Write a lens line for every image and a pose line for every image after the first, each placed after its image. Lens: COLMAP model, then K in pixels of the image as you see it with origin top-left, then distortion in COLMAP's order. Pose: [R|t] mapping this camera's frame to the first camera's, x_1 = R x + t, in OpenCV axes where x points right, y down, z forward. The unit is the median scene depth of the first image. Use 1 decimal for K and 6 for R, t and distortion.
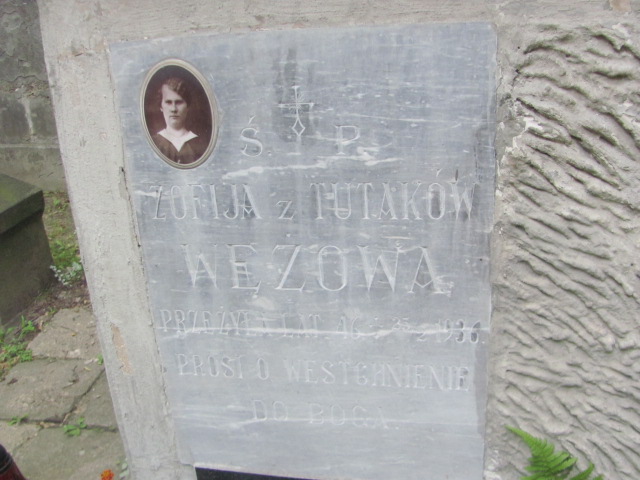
lens RADIAL K [[623.3, 0, 320.0], [0, 623.3, 240.0], [0, 0, 1]] dist [-0.213610, 0.237808]
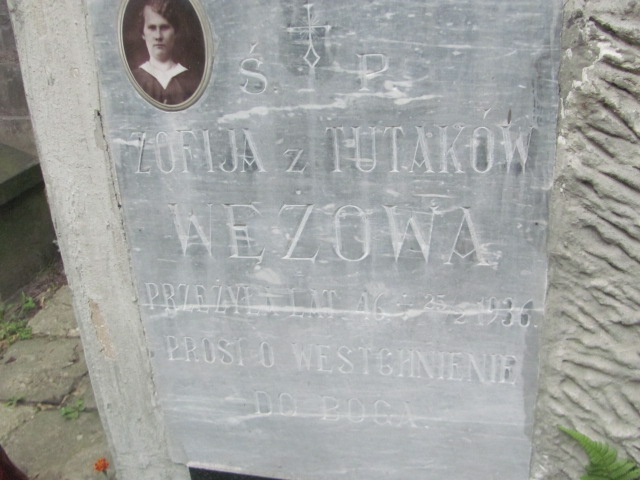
lens RADIAL K [[623.3, 0, 320.0], [0, 623.3, 240.0], [0, 0, 1]] dist [-0.213610, 0.237808]
pose [[0.999718, 0.008276, -0.022261, -0.003978], [-0.007531, 0.999415, 0.033357, 0.027190], [0.022524, -0.033180, 0.999196, 0.184731]]
